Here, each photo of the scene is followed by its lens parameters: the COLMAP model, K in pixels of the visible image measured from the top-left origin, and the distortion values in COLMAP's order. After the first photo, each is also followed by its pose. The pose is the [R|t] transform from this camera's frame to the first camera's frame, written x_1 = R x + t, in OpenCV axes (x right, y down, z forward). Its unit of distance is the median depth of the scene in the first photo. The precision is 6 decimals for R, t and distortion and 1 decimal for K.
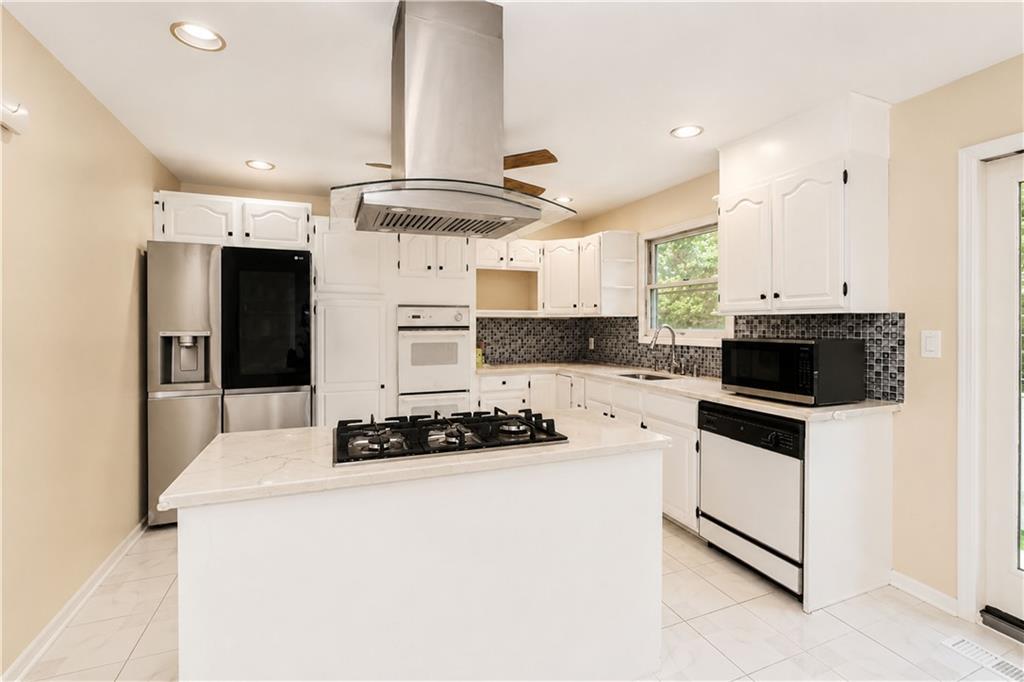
lens RADIAL K [[459.0, 0, 513.0], [0, 459.0, 323.9], [0, 0, 1]] dist [-0.000148, -0.000046]
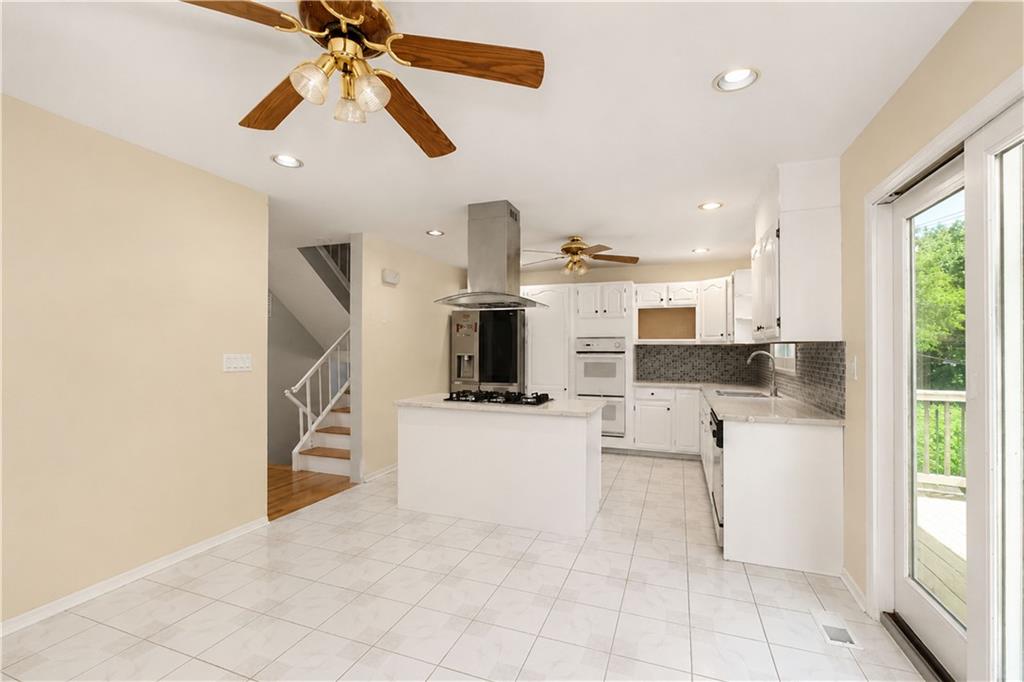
lens RADIAL K [[435.8, 0, 509.2], [0, 435.8, 346.2], [0, 0, 1]] dist [0.000098, -0.000029]
pose [[0.724923, -0.002321, -0.688826, 0.565216], [-0.000715, 0.999991, -0.004123, -0.005195], [0.688829, 0.003481, 0.724915, -0.213468]]
